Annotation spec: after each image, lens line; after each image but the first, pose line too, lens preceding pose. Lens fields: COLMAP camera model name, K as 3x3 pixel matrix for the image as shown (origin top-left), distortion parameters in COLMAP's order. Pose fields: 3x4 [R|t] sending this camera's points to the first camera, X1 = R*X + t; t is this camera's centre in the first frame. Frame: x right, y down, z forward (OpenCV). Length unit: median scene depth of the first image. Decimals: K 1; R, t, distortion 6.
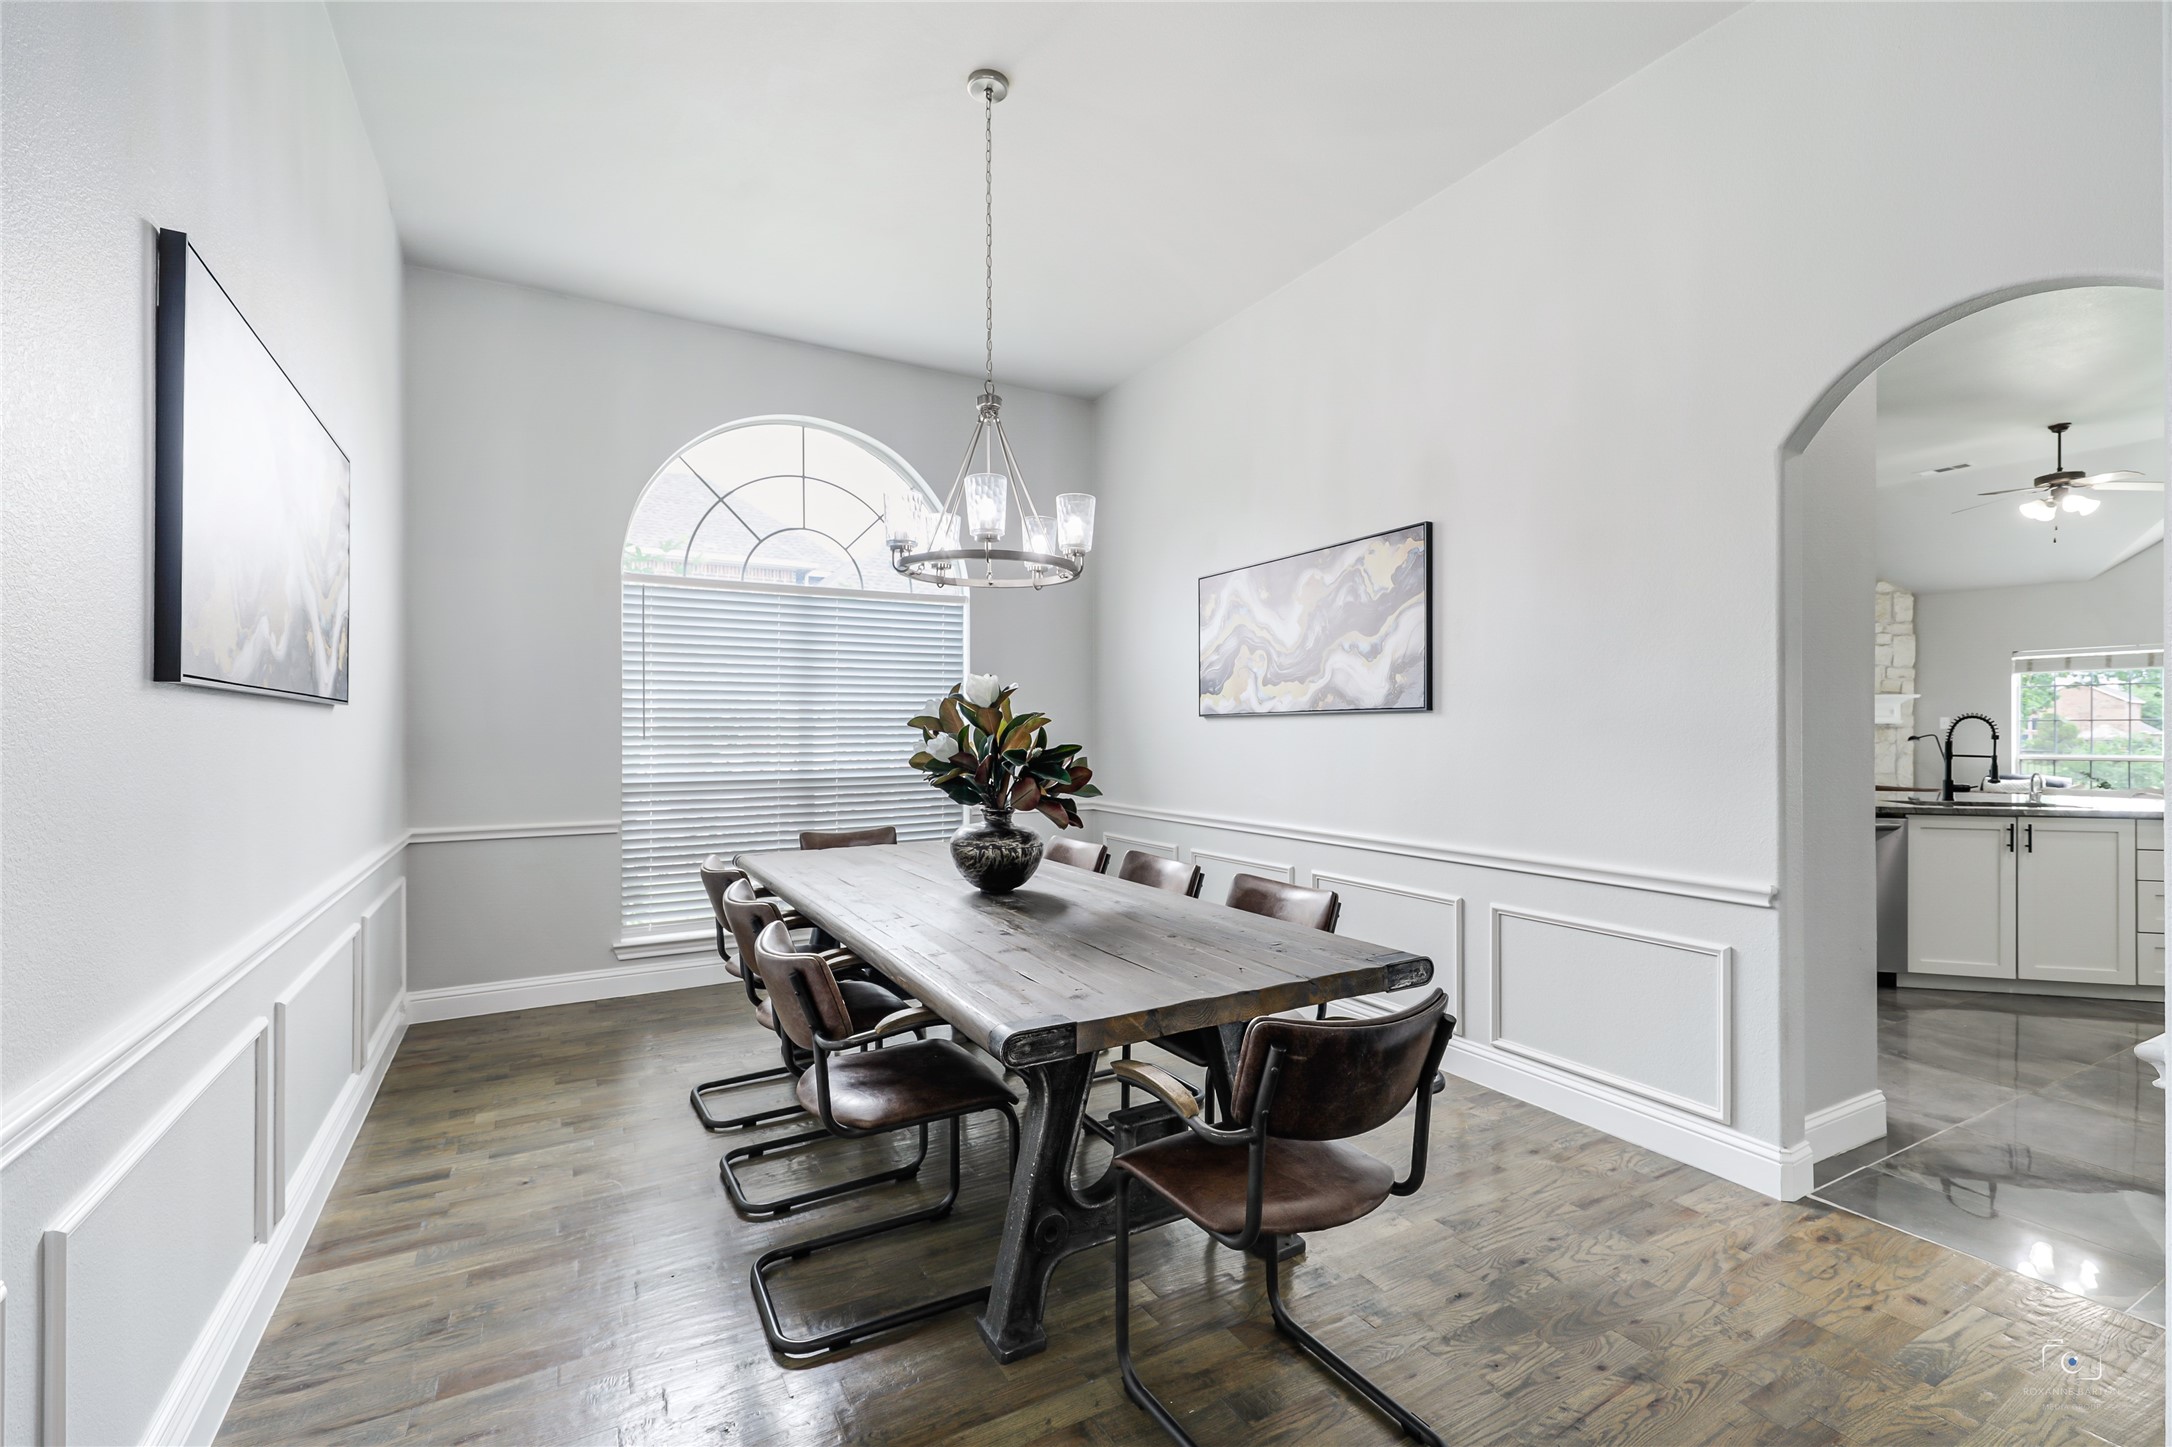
lens RADIAL K [[939.5, 0, 1085.5], [0, 939.5, 733.3], [0, 0, 1]] dist [0.017804, -0.008189]
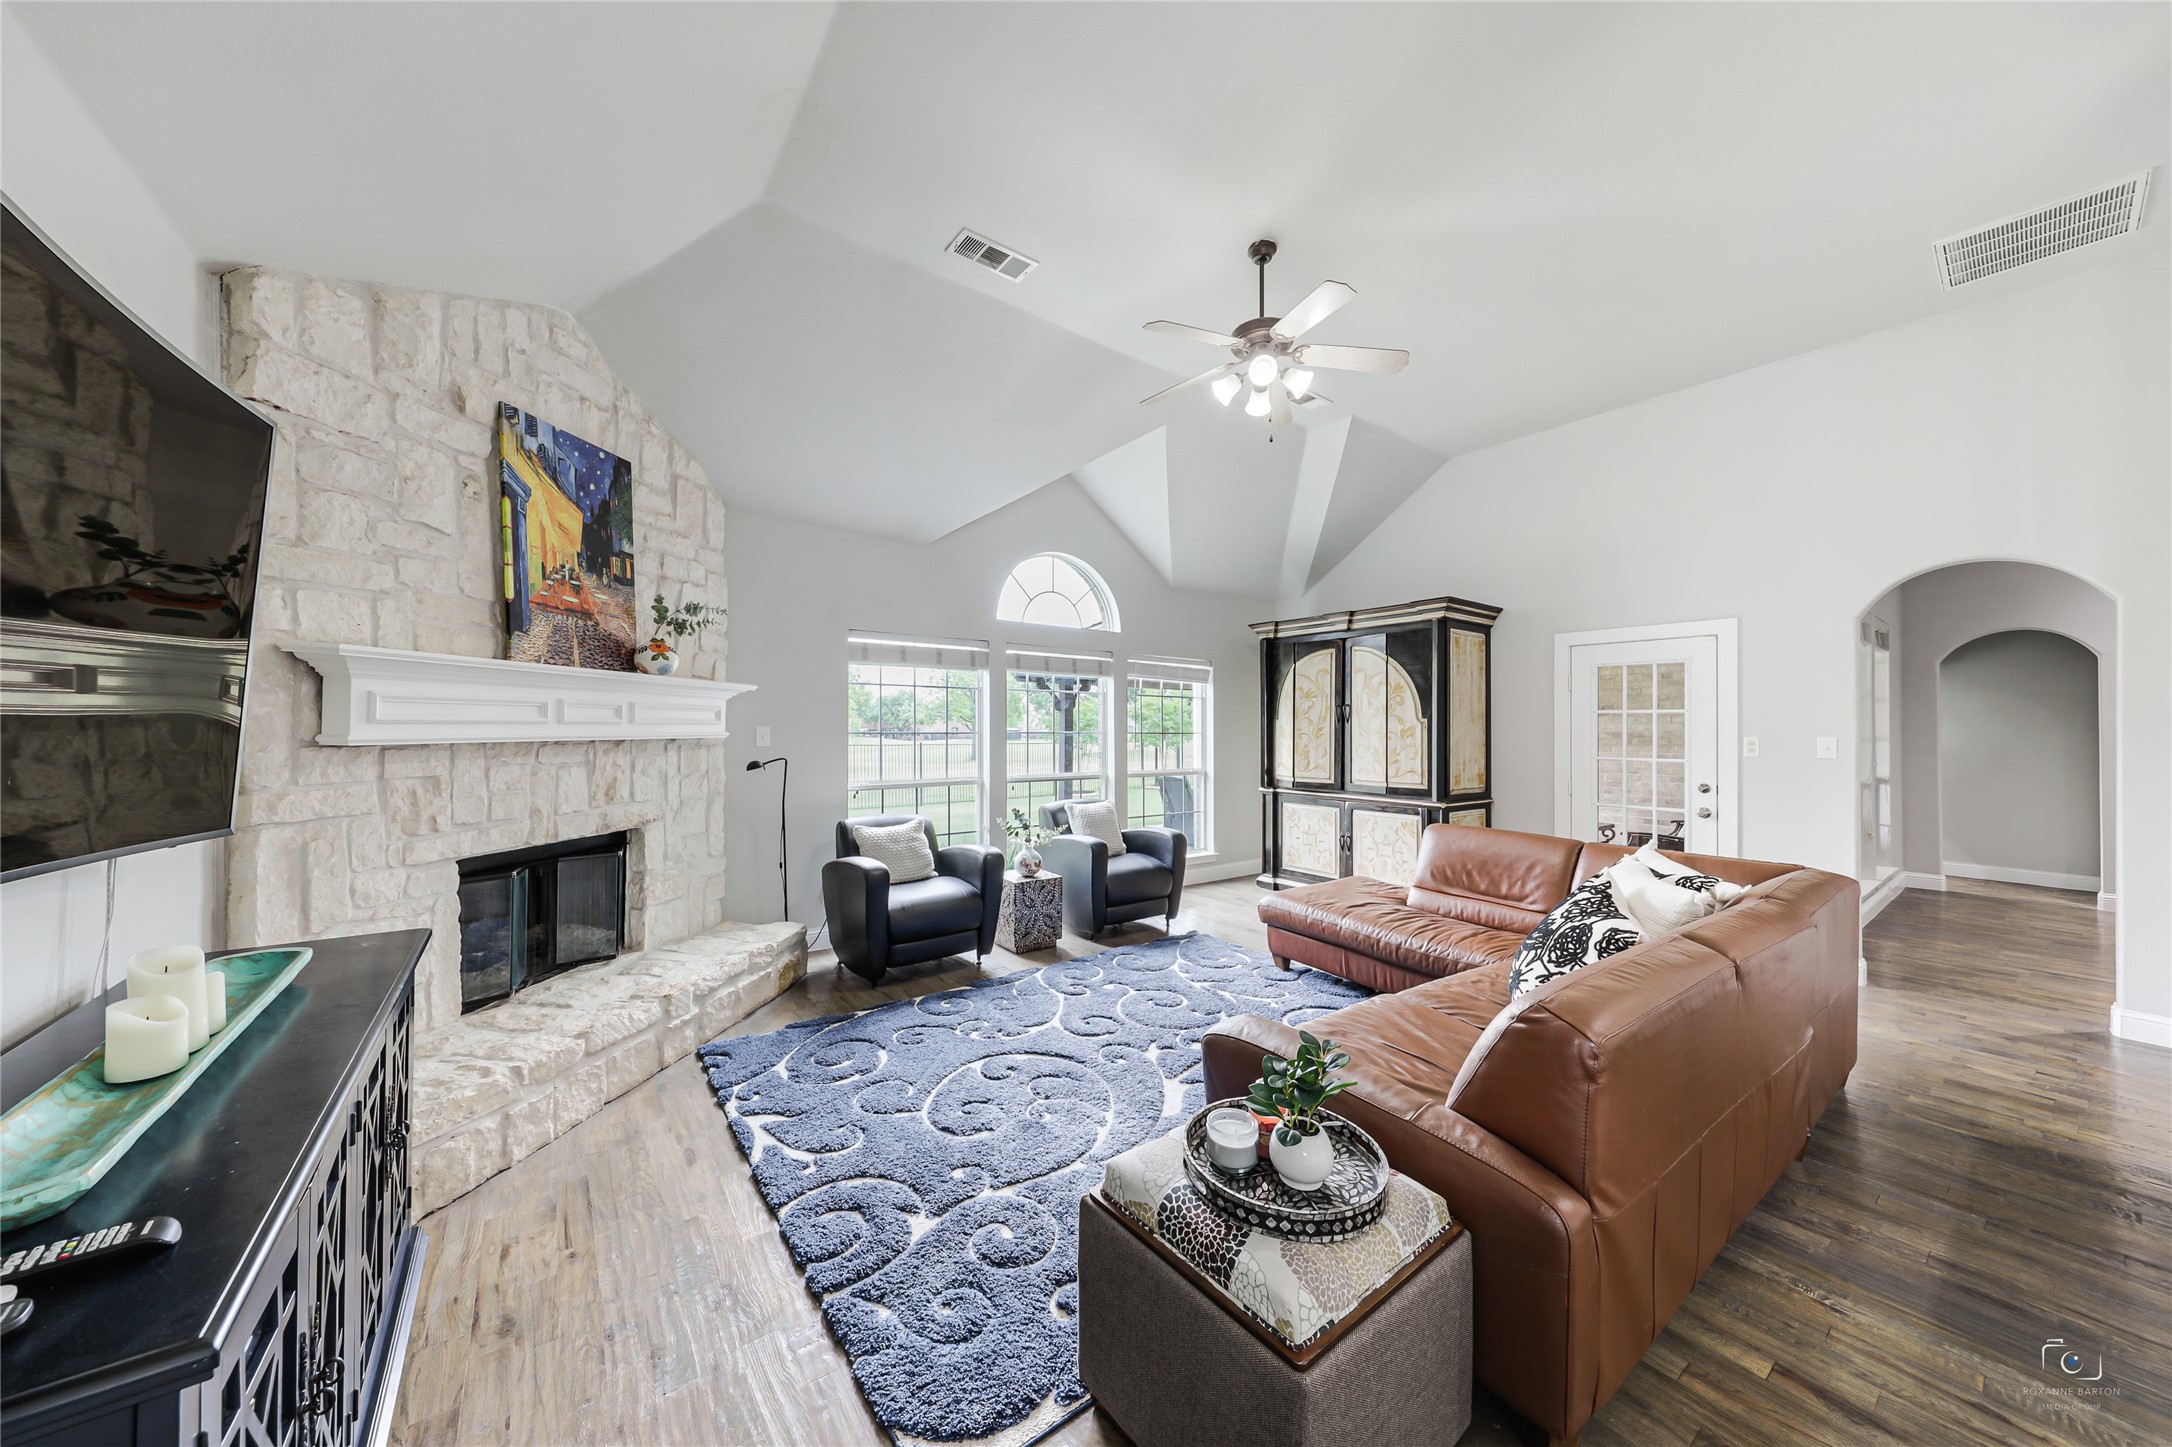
lens RADIAL K [[726.0, 0, 1086.0], [0, 726.0, 723.5], [0, 0, 1]] dist [0.000622, -0.000058]
pose [[-0.126992, 0.006672, 0.991881, 0.584124], [-0.003956, 0.999966, -0.007233, -0.022181], [-0.991896, -0.004842, -0.126961, 1.153153]]
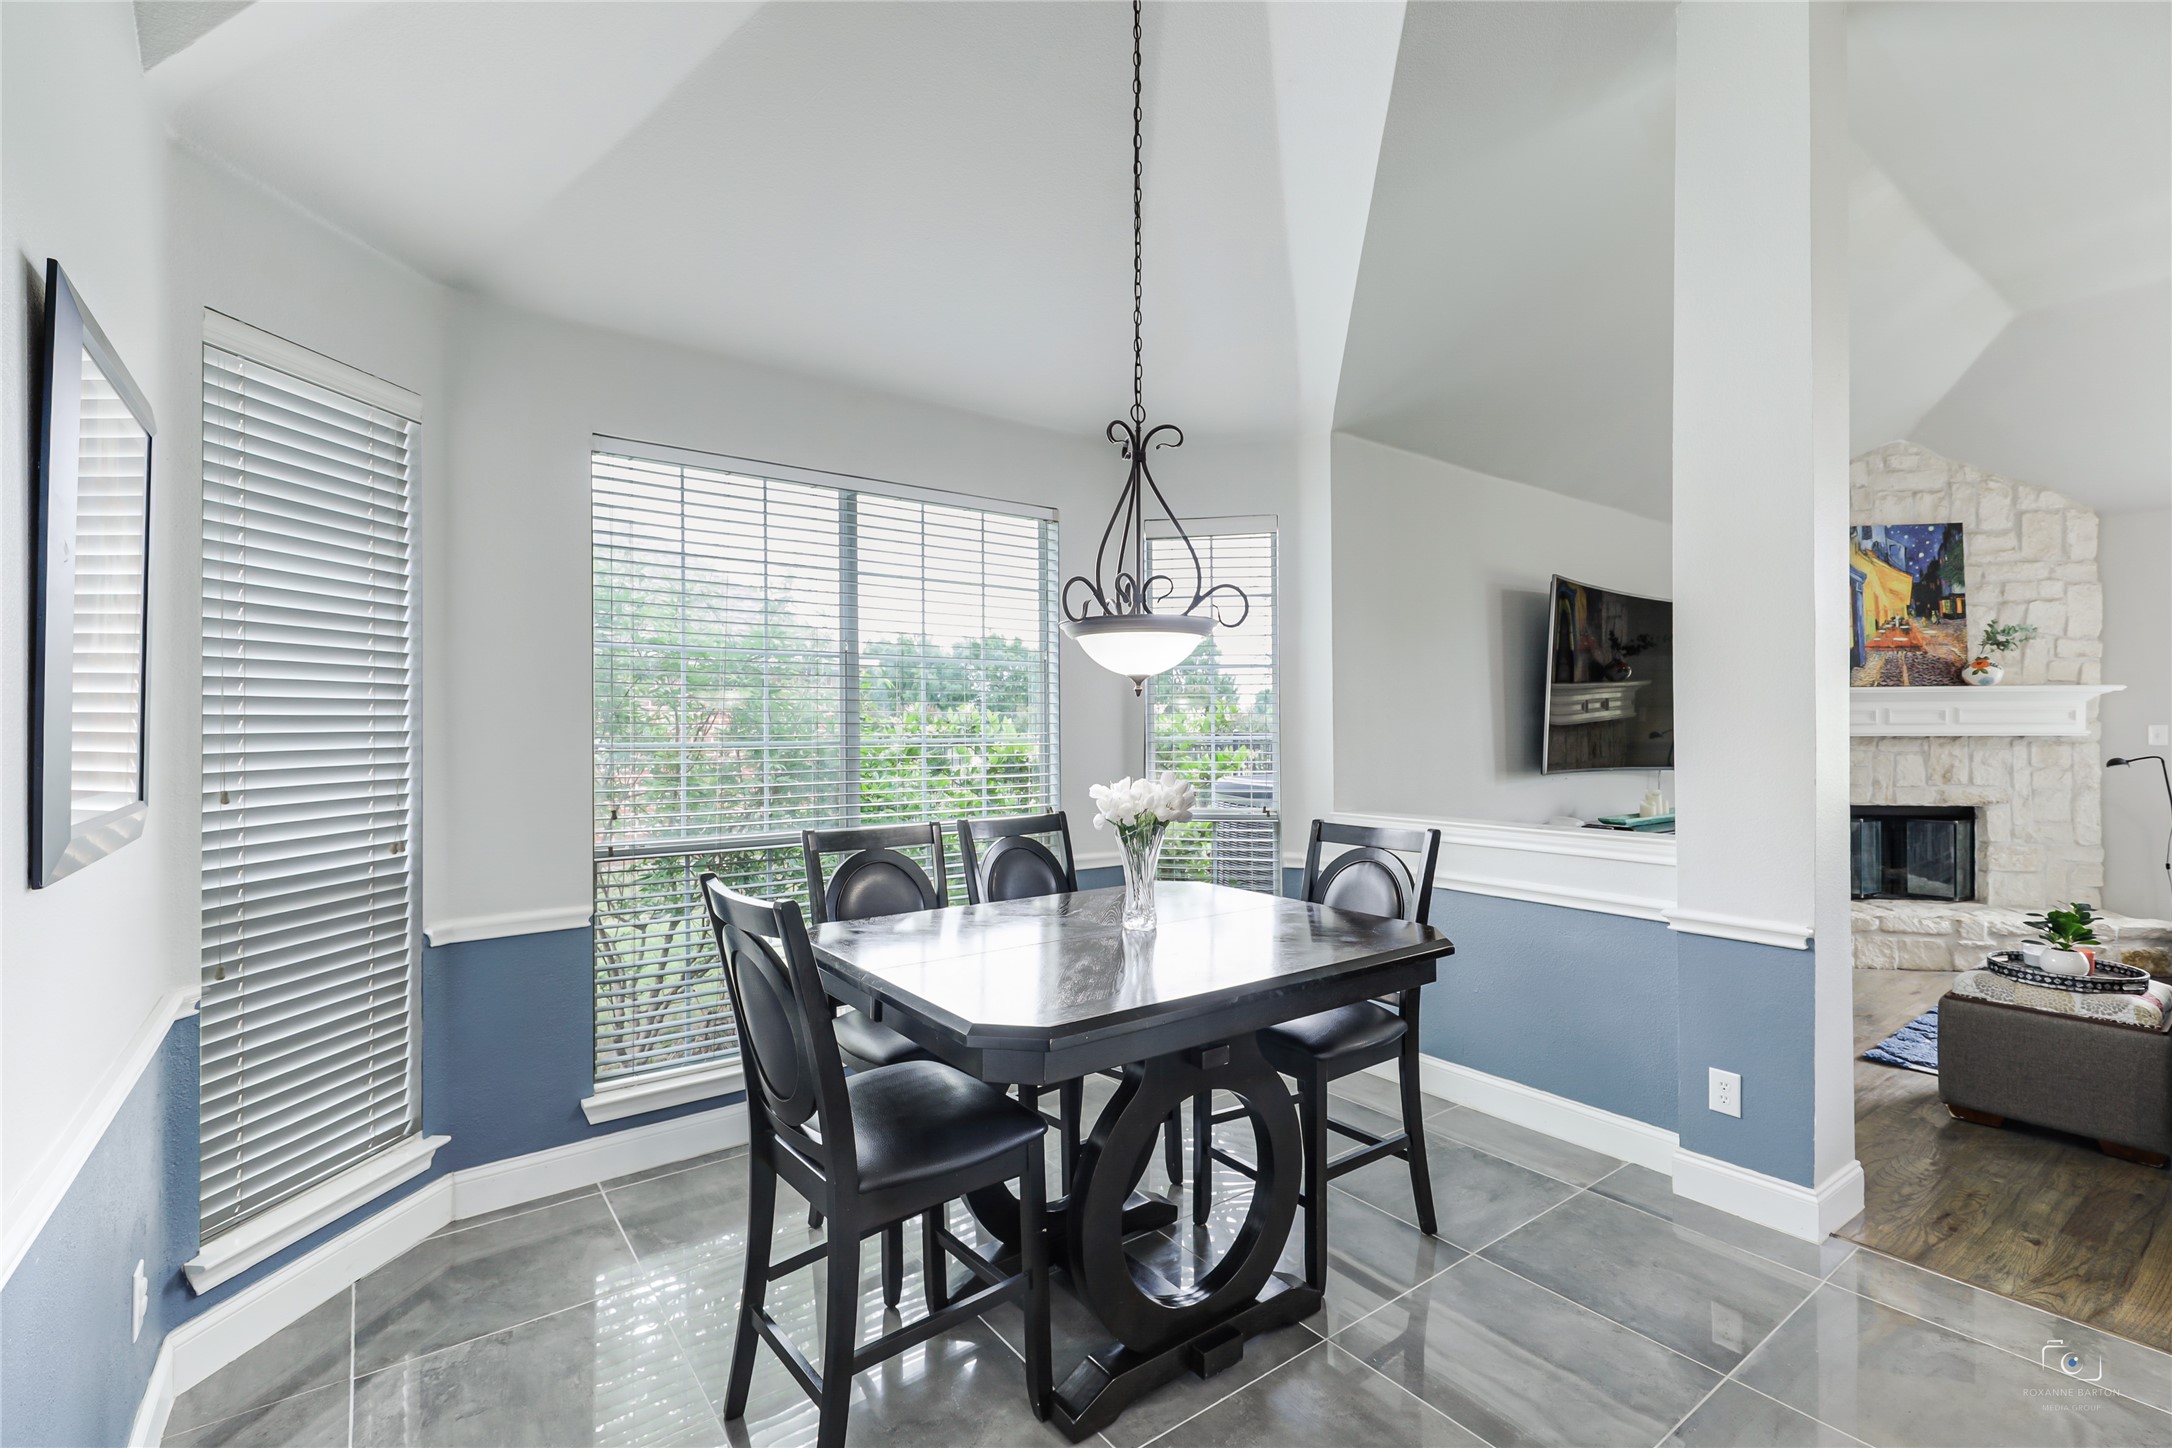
lens RADIAL K [[970.8, 0, 1087.0], [0, 970.8, 730.8], [0, 0, 1]] dist [0.018975, -0.009652]
pose [[0.993035, -0.001302, 0.117808, 0.255687], [0.001821, 0.999989, -0.004299, -0.016212], [-0.117802, 0.004484, 0.993027, 0.651847]]
